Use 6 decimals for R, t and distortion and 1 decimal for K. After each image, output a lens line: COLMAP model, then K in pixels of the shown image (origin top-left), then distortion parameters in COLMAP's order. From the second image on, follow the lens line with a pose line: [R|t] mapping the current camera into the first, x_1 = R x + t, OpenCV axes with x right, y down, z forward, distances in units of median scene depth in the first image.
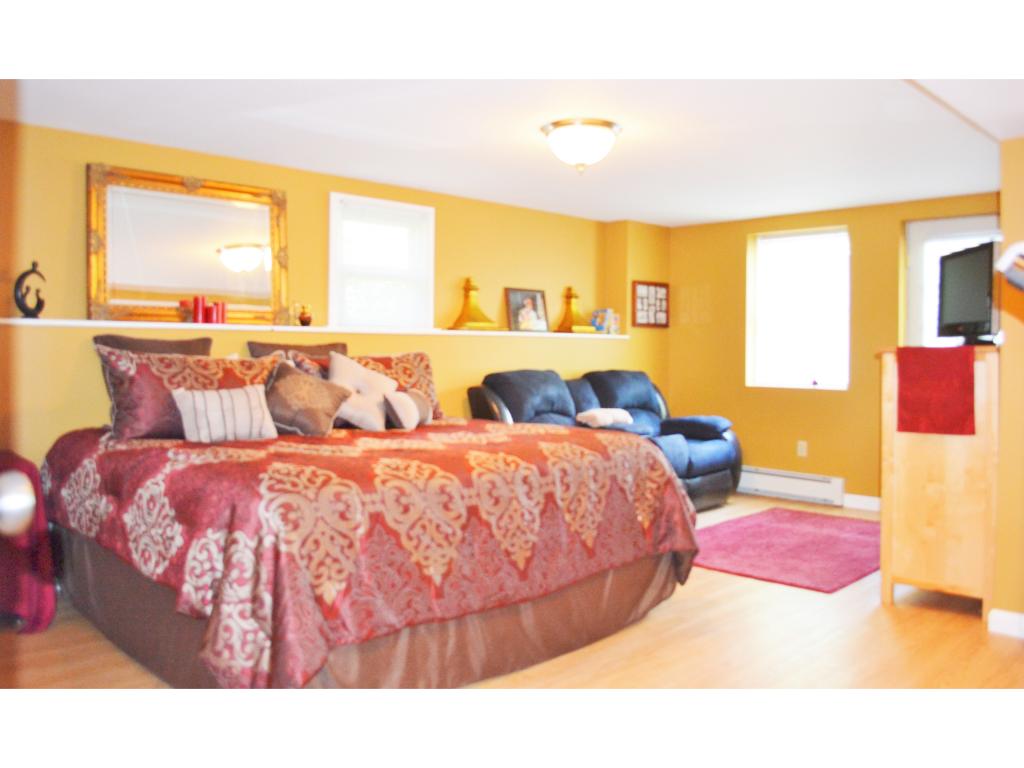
lens RADIAL K [[856.8, 0, 514.9], [0, 856.8, 356.2], [0, 0, 1]] dist [-0.064868, 0.008016]
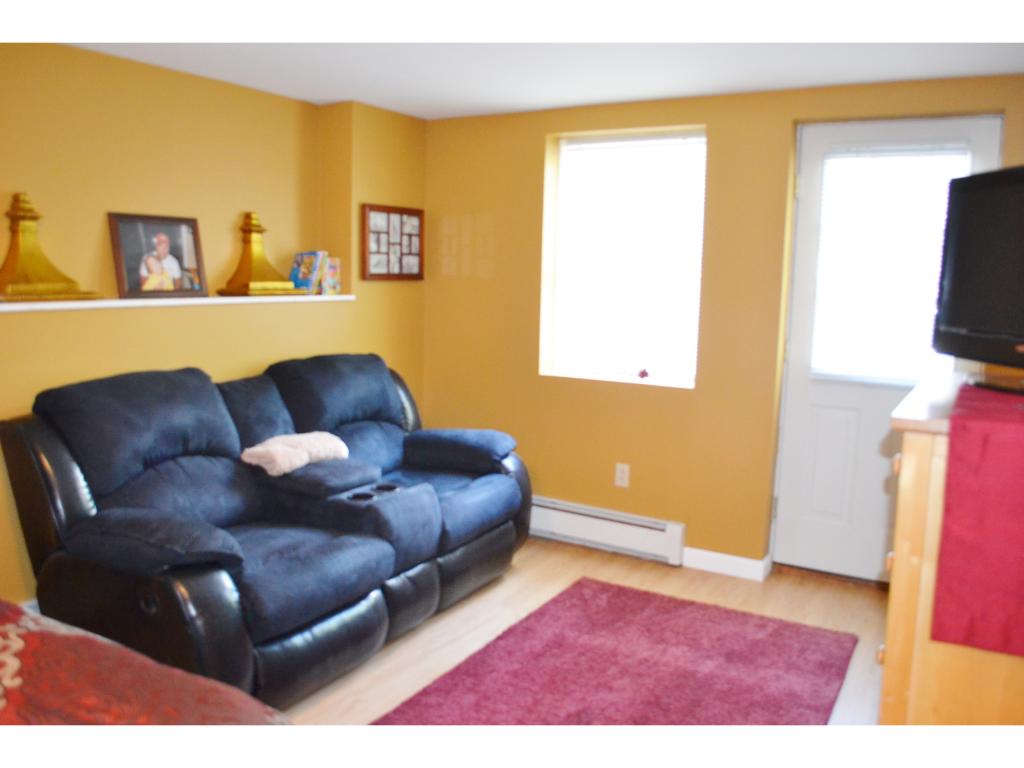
lens RADIAL K [[872.7, 0, 512.0], [0, 872.7, 384.0], [0, 0, 1]] dist [-0.066956, 0.006471]
pose [[0.971609, -0.016282, 0.236033, 0.098913], [-0.012853, 0.992524, 0.121374, -0.039739], [-0.236244, -0.120961, 0.964135, 0.382562]]
